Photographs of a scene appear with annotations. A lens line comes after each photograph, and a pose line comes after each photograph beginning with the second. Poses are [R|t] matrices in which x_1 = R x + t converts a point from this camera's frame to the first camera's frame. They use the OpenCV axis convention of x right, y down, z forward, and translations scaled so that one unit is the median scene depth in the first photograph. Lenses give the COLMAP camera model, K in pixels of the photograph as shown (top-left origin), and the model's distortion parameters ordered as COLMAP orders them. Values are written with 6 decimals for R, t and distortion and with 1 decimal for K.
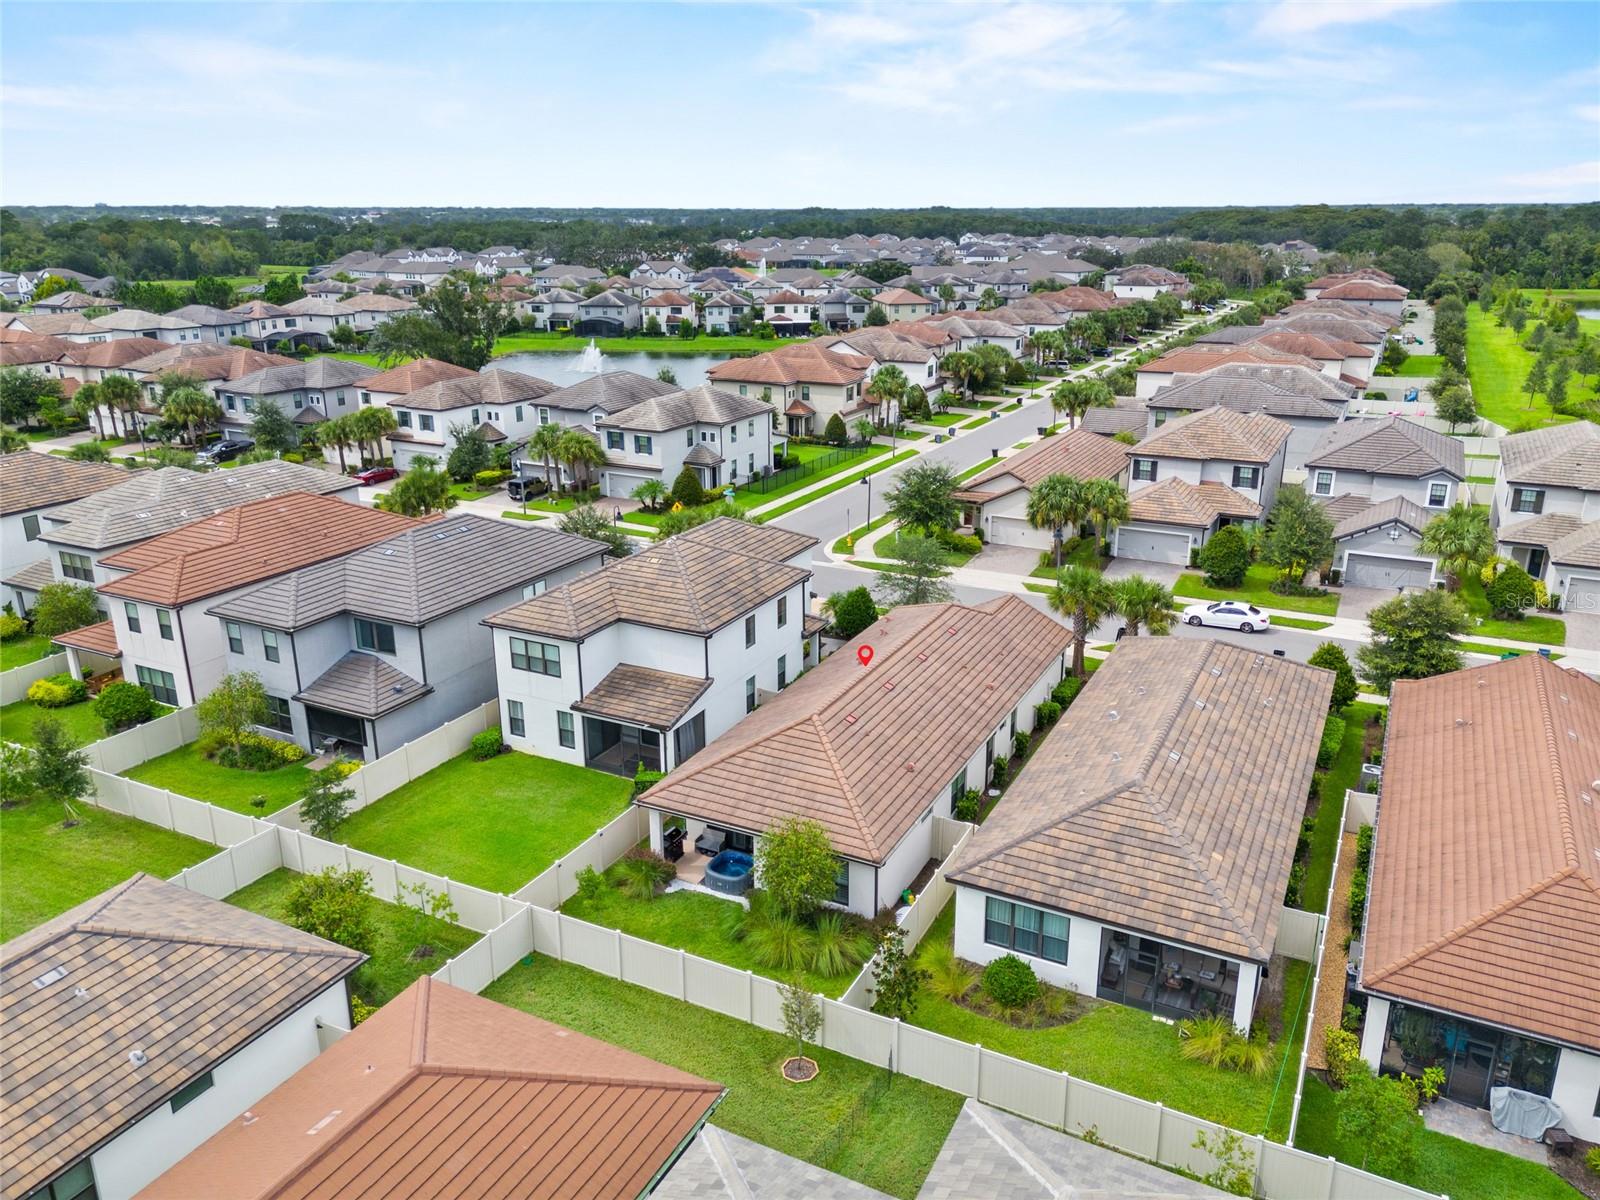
lens RADIAL K [[1204.6, 0, 800.0], [0, 1204.6, 600.0], [0, 0, 1]] dist [0.102374, -0.131866]
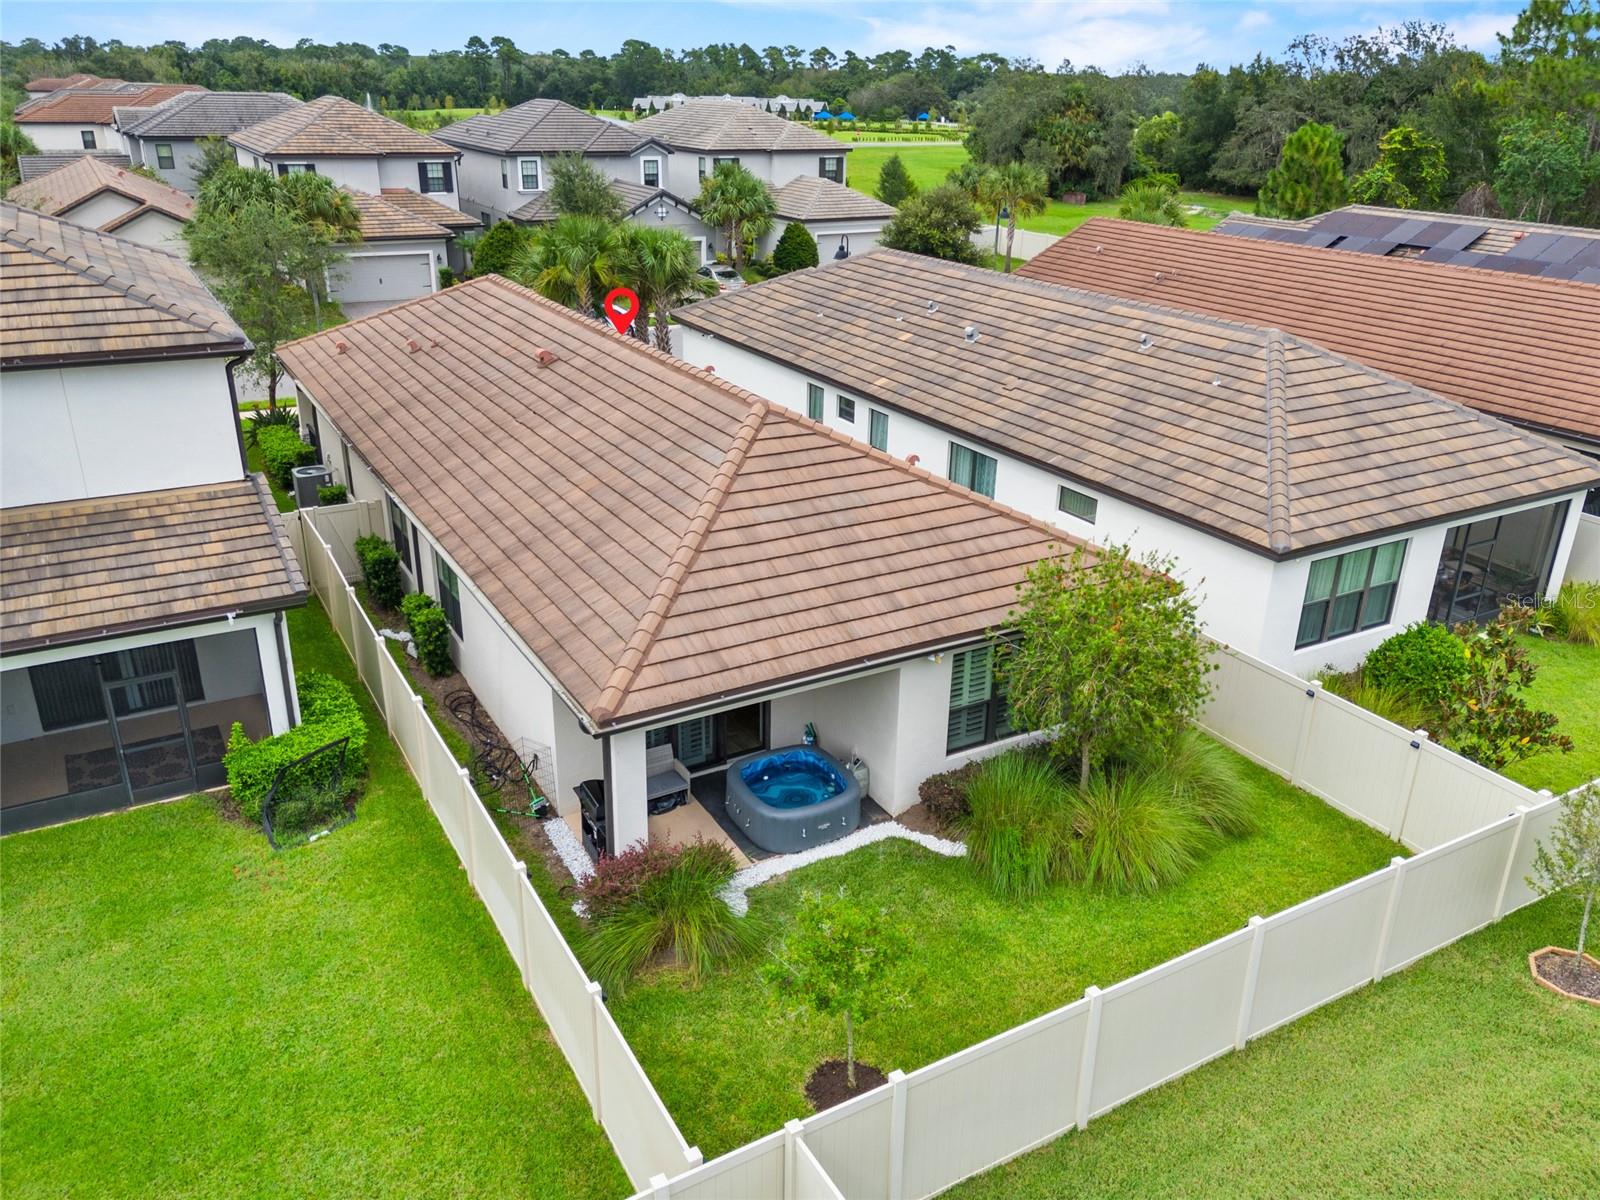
lens RADIAL K [[1204.6, 0, 800.0], [0, 1204.6, 600.0], [0, 0, 1]] dist [0.102374, -0.131866]
pose [[0.538057, -0.315576, 0.781605, -0.191188], [0.246274, 0.945667, 0.212281, 0.042160], [-0.806129, 0.078270, 0.586541, 0.413652]]
